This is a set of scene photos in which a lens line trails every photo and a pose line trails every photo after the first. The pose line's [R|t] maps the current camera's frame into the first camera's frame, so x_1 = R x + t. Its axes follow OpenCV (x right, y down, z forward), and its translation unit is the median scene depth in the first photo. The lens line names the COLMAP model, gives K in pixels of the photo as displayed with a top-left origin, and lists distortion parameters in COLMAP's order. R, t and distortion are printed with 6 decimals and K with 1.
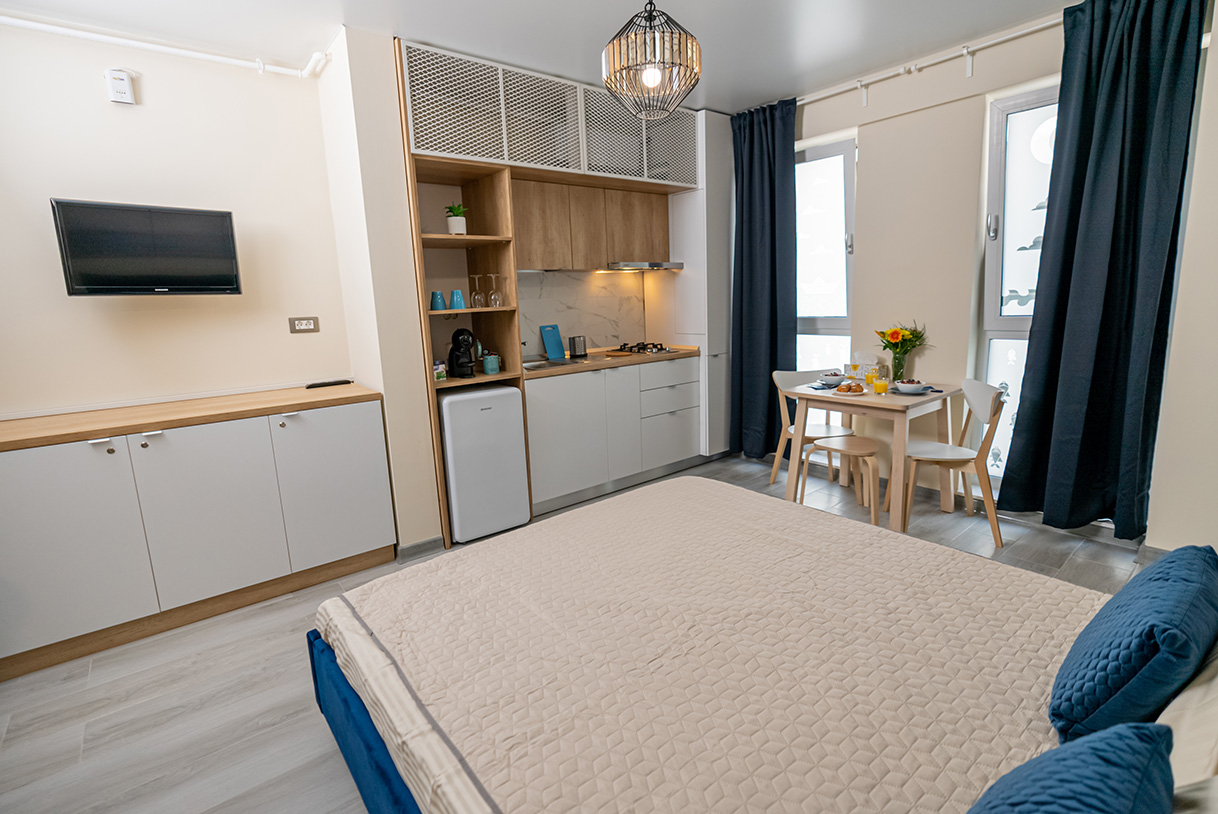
lens RADIAL K [[576.2, 0, 612.0], [0, 576.2, 403.4], [0, 0, 1]] dist [-0.003617, -0.000270]
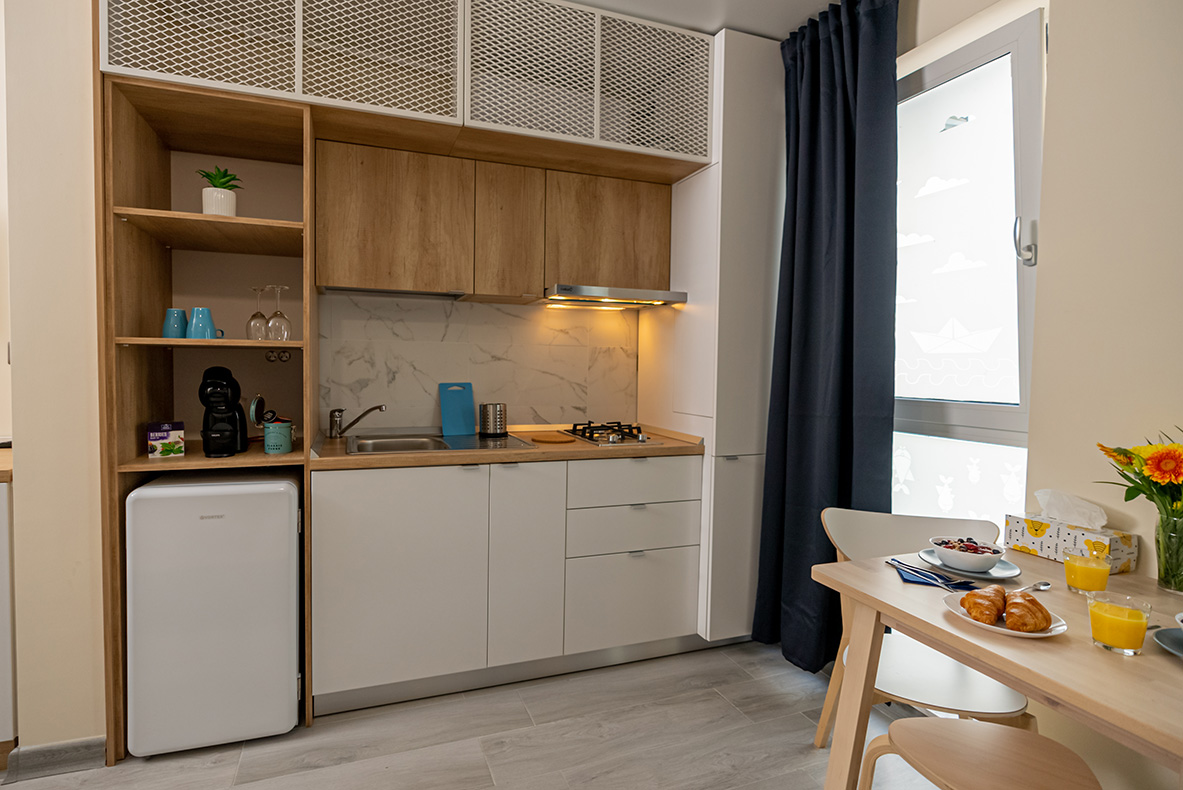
lens RADIAL K [[571.3, 0, 549.6], [0, 571.3, 391.1], [0, 0, 1]] dist [-0.014302, 0.007695]
pose [[0.936775, 0.067992, -0.343264, 0.215118], [-0.114198, 0.986636, -0.116222, -0.067437], [0.330775, 0.148074, 0.932020, 0.463673]]
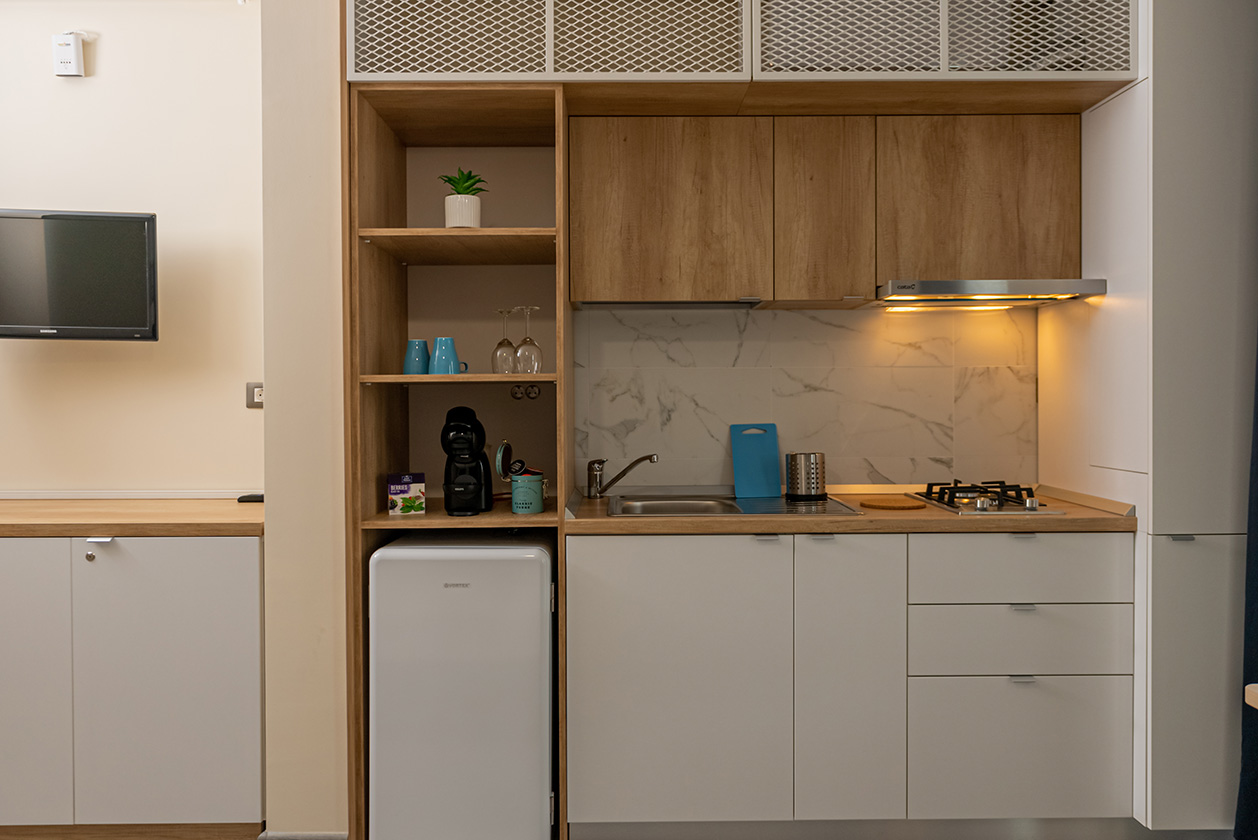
lens RADIAL K [[954.4, 0, 632.6], [0, 954.4, 414.1], [0, 0, 1]] dist [0.005851, 0.002201]
pose [[0.780648, 0.045725, -0.623296, 0.297891], [-0.139768, 0.984833, -0.102805, -0.054606], [0.609141, 0.167372, 0.775199, 0.370946]]
